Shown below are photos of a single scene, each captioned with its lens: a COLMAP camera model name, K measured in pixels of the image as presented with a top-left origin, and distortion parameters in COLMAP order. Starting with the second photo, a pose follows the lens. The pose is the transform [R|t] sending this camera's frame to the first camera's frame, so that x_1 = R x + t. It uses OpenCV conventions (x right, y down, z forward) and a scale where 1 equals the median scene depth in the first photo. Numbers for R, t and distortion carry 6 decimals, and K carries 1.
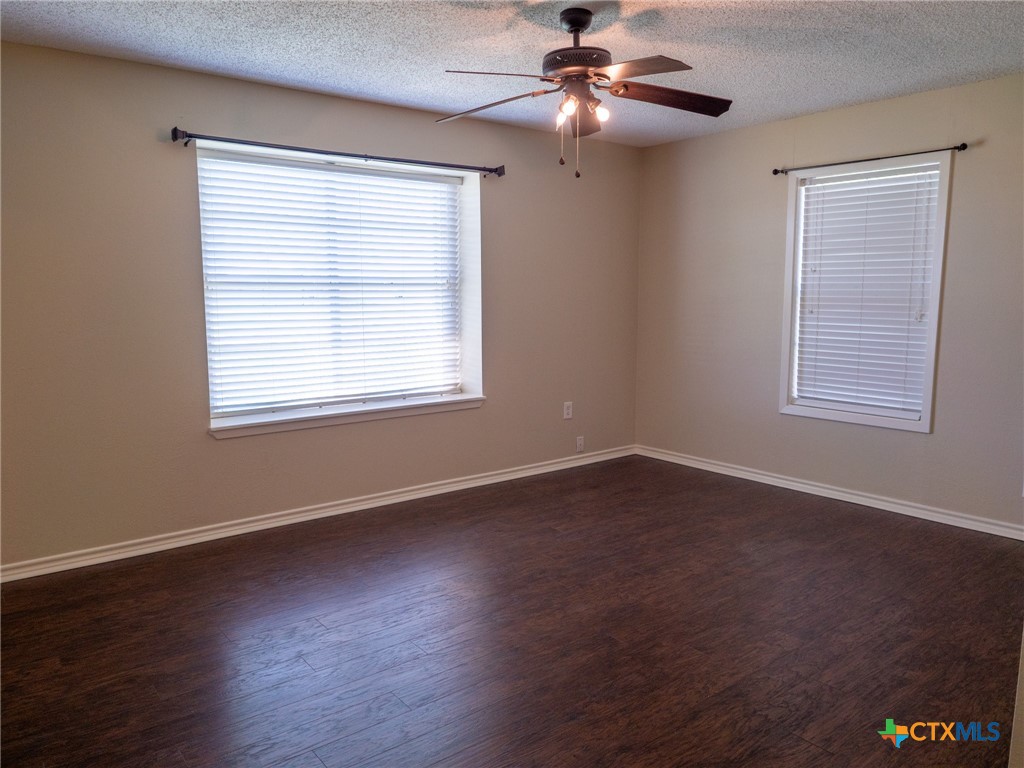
lens RADIAL K [[738.3, 0, 515.9], [0, 738.3, 378.2], [0, 0, 1]] dist [-0.019008, 0.003364]
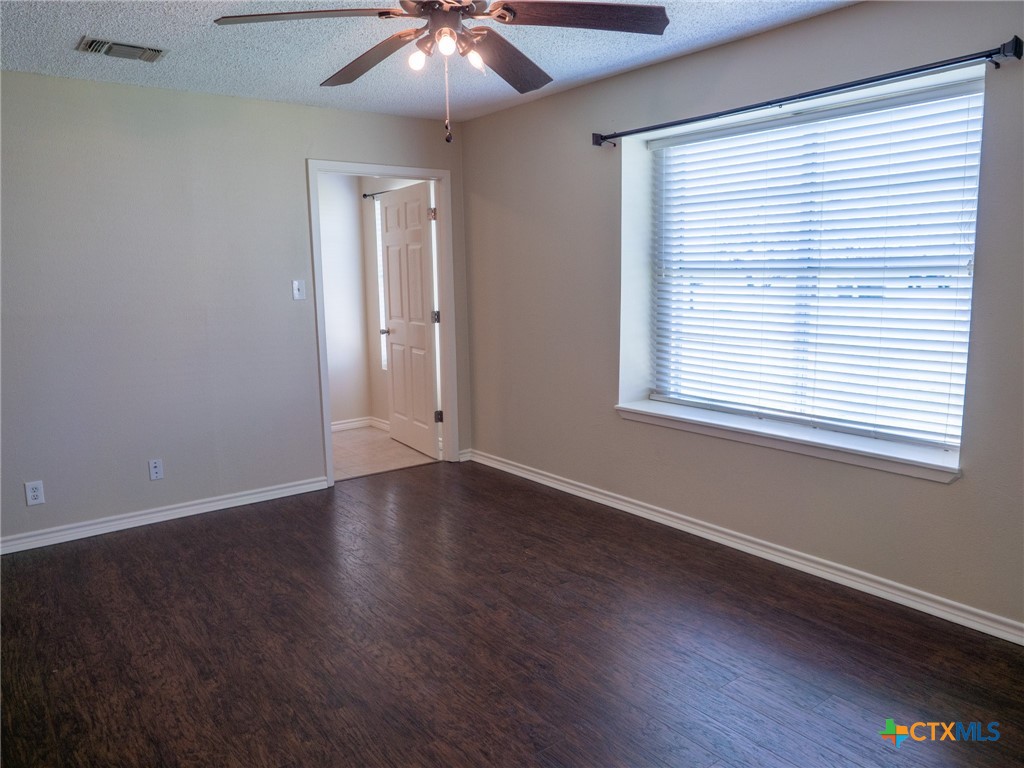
lens RADIAL K [[738.3, 0, 509.7], [0, 738.3, 392.9], [0, 0, 1]] dist [-0.019008, 0.003364]
pose [[-0.027023, 0.168734, -0.985291, 0.619855], [-0.096725, 0.980585, 0.170581, -0.115436], [0.994944, 0.099912, -0.010177, 0.800402]]
